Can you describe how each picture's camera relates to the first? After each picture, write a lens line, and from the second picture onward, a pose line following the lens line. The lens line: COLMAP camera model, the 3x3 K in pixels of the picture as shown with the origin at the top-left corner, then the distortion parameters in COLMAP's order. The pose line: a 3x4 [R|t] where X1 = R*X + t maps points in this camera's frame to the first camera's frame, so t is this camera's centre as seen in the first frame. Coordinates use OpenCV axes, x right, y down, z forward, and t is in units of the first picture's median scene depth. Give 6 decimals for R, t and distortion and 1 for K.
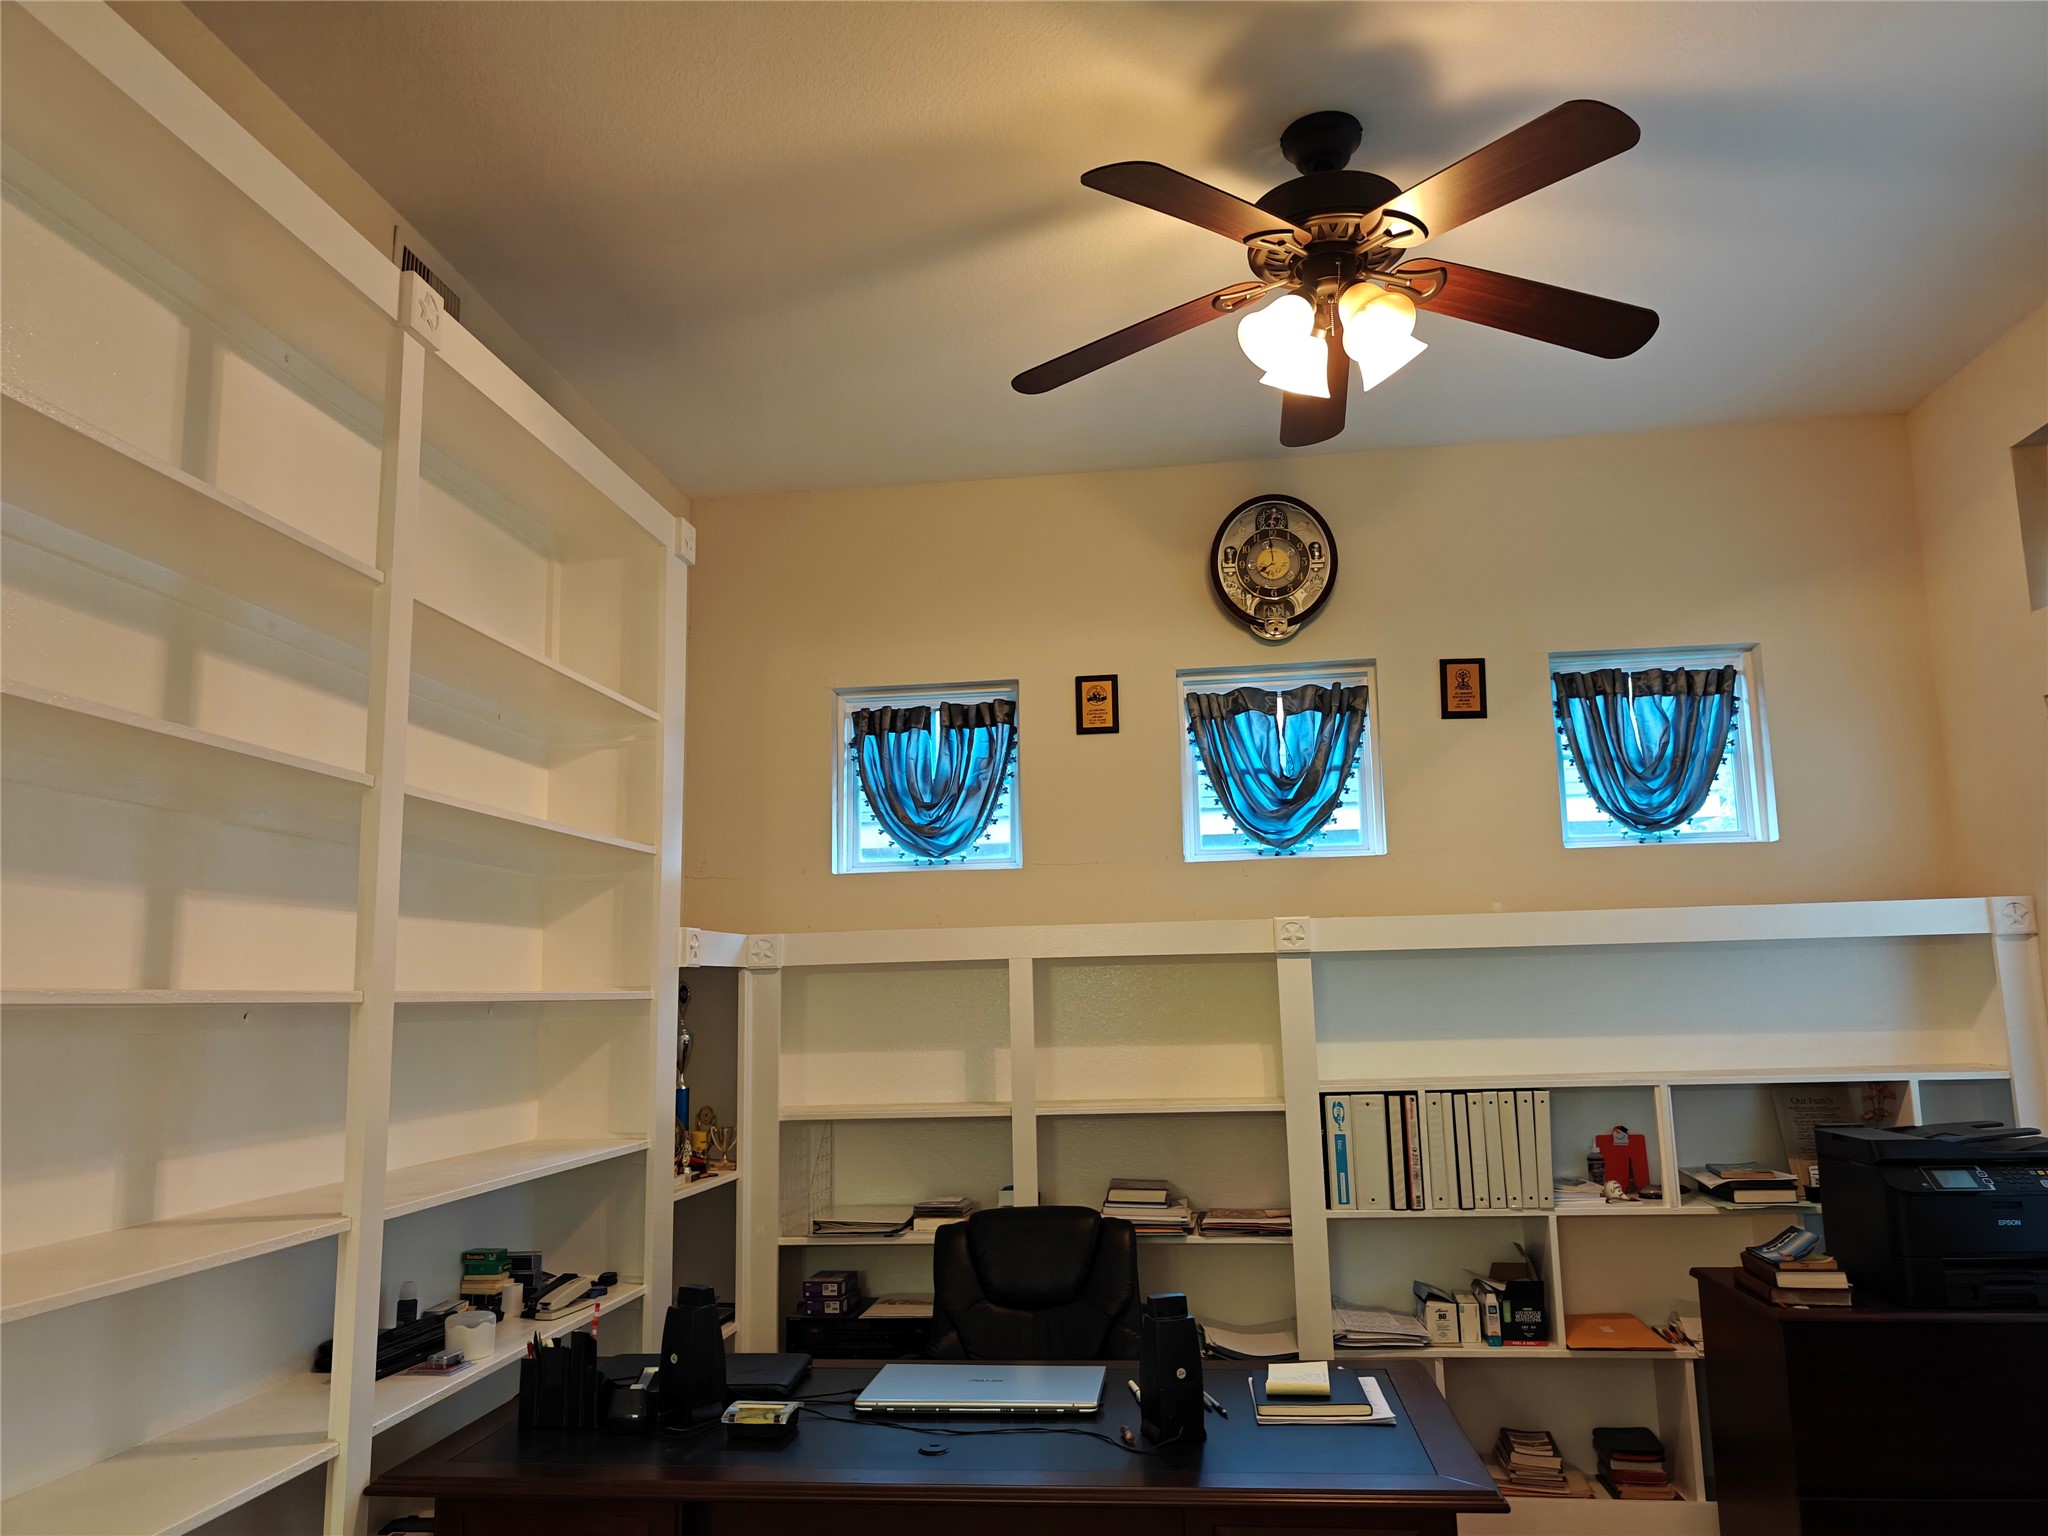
lens RADIAL K [[1442.7, 0, 1032.9], [0, 1442.7, 776.1], [0, 0, 1]] dist [0.027125, -0.008567]
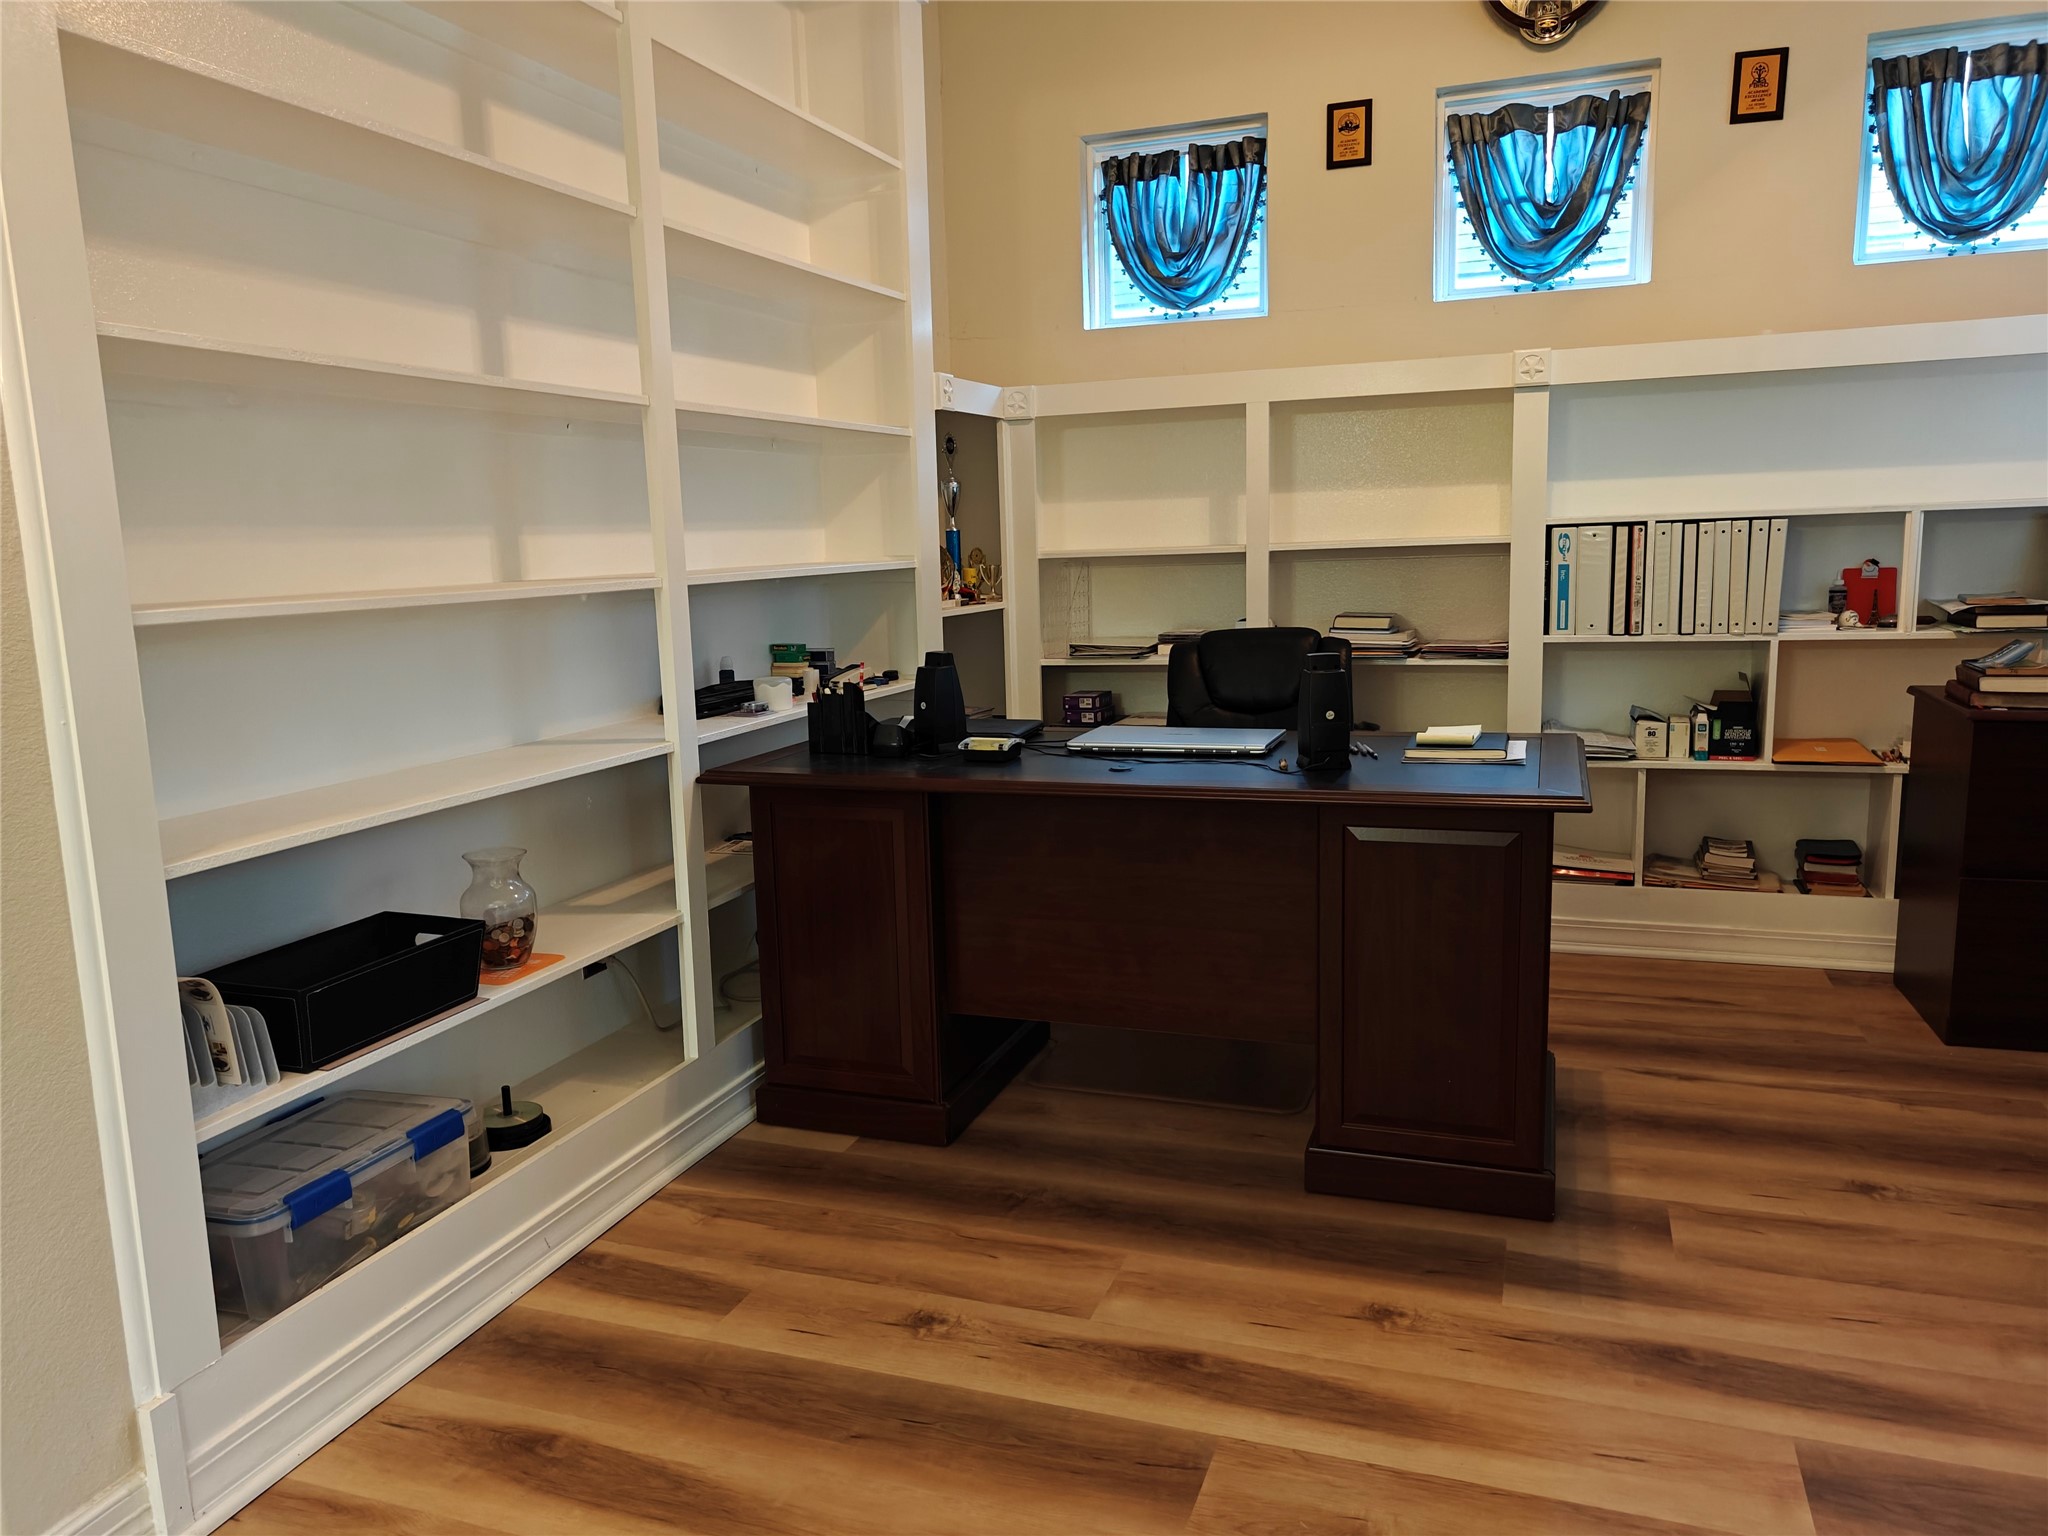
lens RADIAL K [[1449.5, 0, 1024.0], [0, 1449.5, 768.0], [0, 0, 1]] dist [0.010253, -0.002890]
pose [[0.973797, 0.031320, -0.225250, 0.068781], [0.041694, 0.949094, 0.312220, 0.042050], [0.223563, -0.313431, 0.922920, -0.080258]]
